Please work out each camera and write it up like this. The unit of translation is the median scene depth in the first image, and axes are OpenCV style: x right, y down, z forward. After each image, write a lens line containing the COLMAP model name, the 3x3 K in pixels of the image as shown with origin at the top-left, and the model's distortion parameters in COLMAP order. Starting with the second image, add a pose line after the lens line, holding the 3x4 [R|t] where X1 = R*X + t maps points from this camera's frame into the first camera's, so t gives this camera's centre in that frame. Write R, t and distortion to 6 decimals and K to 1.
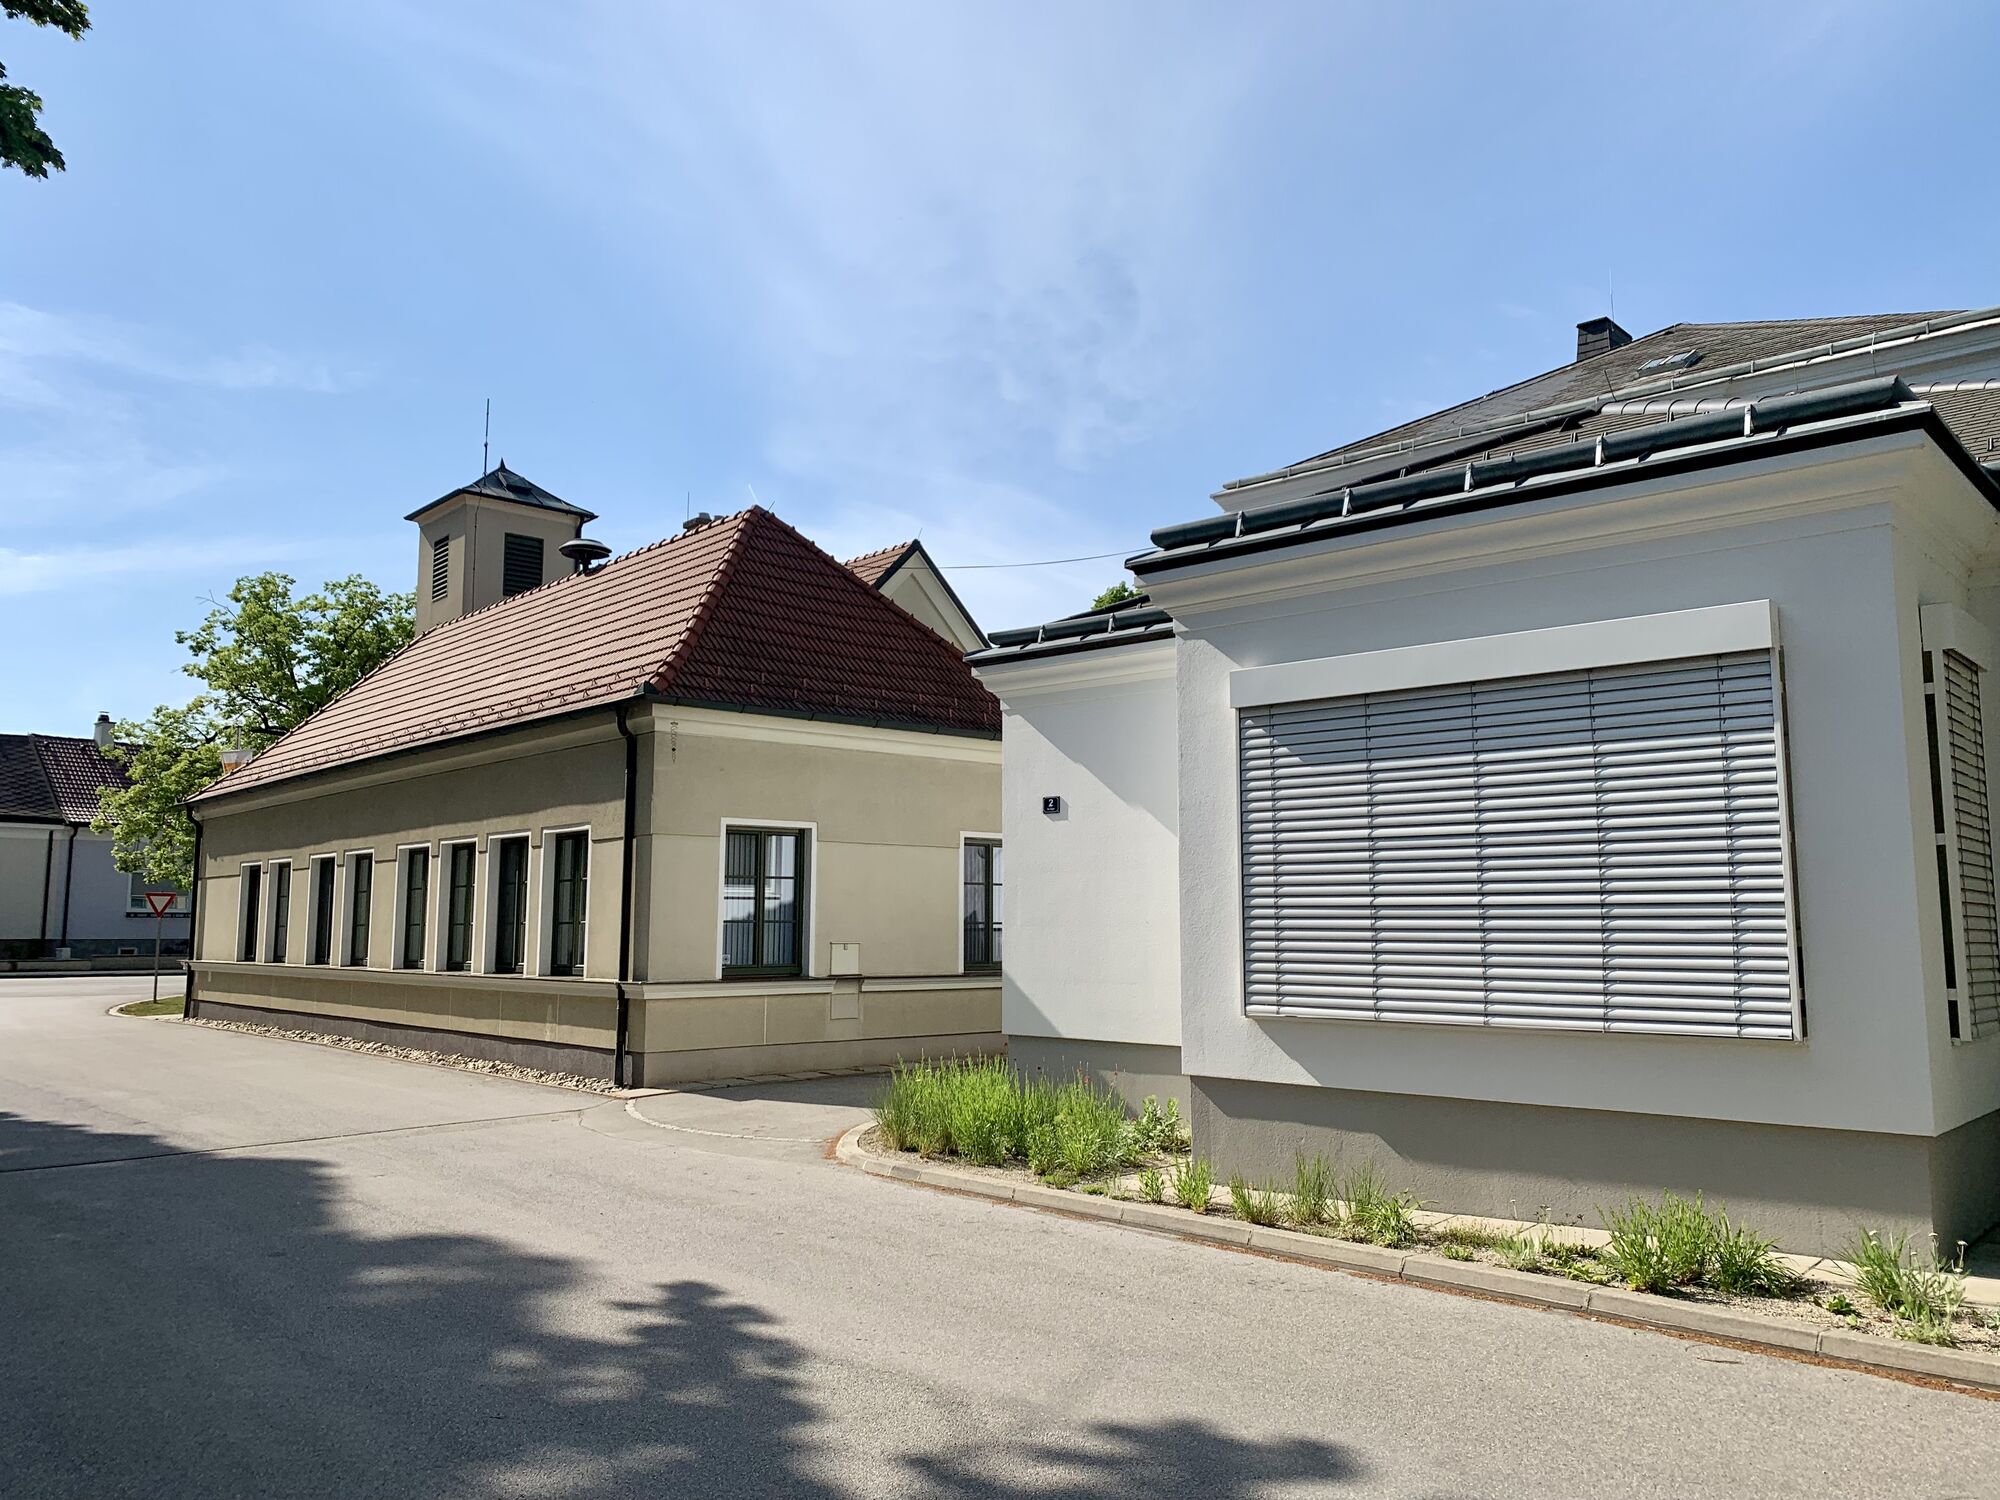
lens RADIAL K [[1518.1, 0, 1000.0], [0, 1518.1, 750.0], [0, 0, 1]] dist [0.010566, 0.003804]
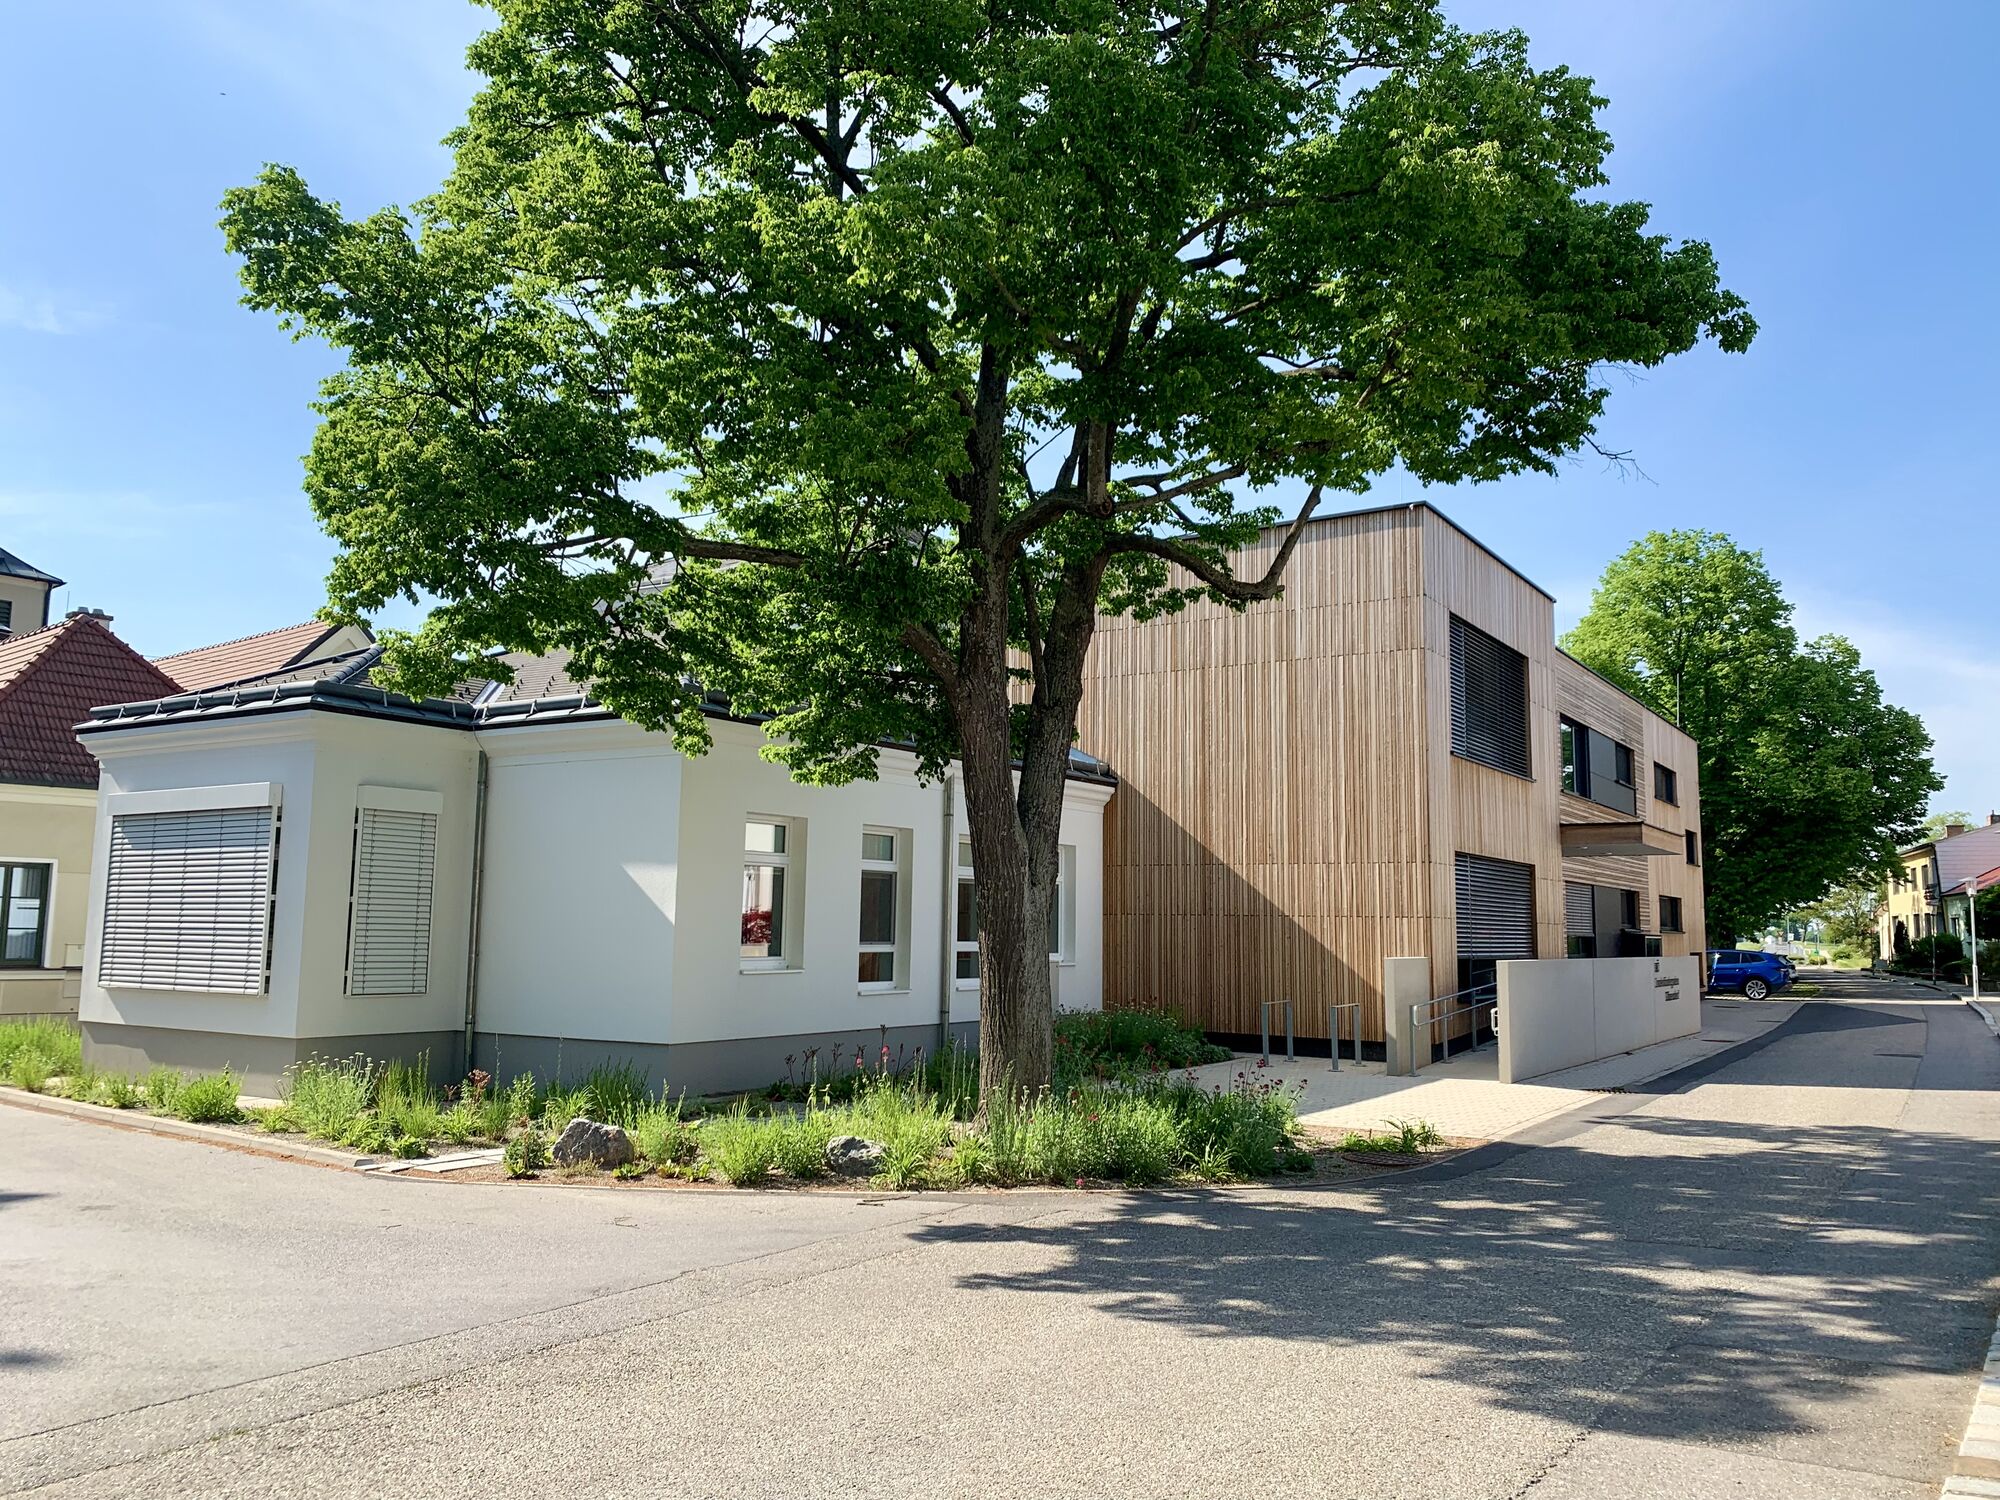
lens RADIAL K [[1518.1, 0, 1000.0], [0, 1518.1, 750.0], [0, 0, 1]] dist [0.010566, 0.003804]
pose [[0.989266, 0.026739, 0.143661, 0.954021], [-0.026754, 0.999640, -0.001823, -0.132290], [-0.143658, -0.002040, 0.989625, -0.945943]]
